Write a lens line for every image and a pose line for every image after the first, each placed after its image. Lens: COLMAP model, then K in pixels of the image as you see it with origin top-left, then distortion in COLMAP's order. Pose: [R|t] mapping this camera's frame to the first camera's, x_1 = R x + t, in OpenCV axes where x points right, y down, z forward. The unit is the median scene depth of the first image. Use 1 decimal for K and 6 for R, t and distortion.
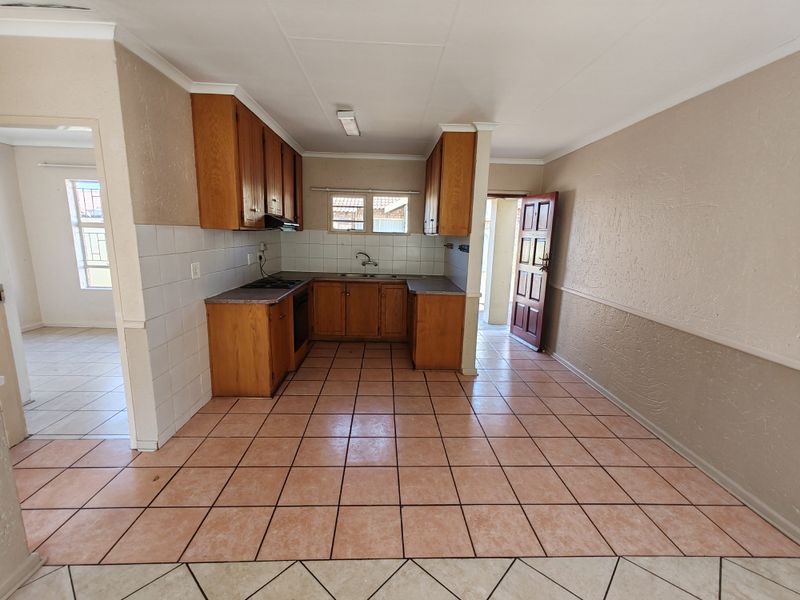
lens RADIAL K [[363.3, 0, 400.0], [0, 363.3, 300.0], [0, 0, 1]] dist [0.002381, 0.000599]
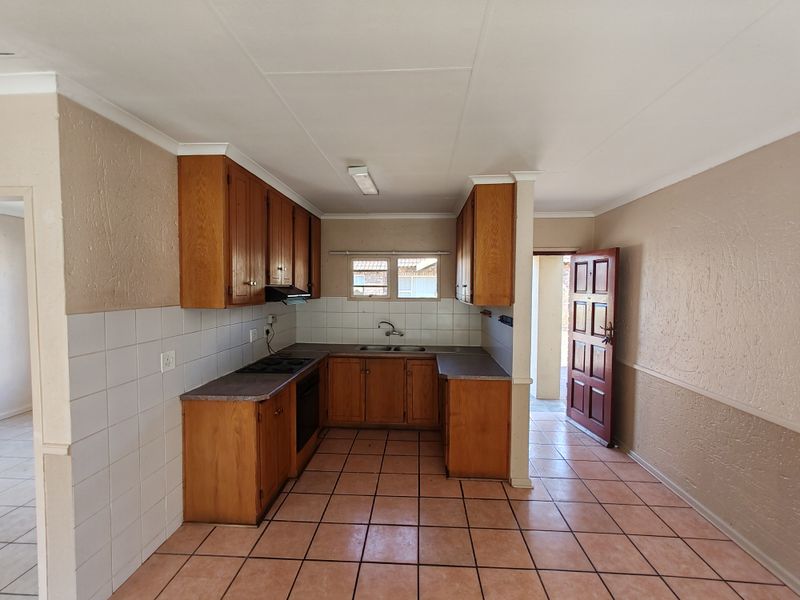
lens RADIAL K [[362.8, 0, 400.0], [0, 362.8, 300.0], [0, 0, 1]] dist [-0.001864, 0.000311]
pose [[0.995148, -0.019586, -0.096422, 0.020604], [0.005202, 0.989090, -0.147223, -0.069176], [0.098253, 0.146007, 0.984392, 0.178131]]
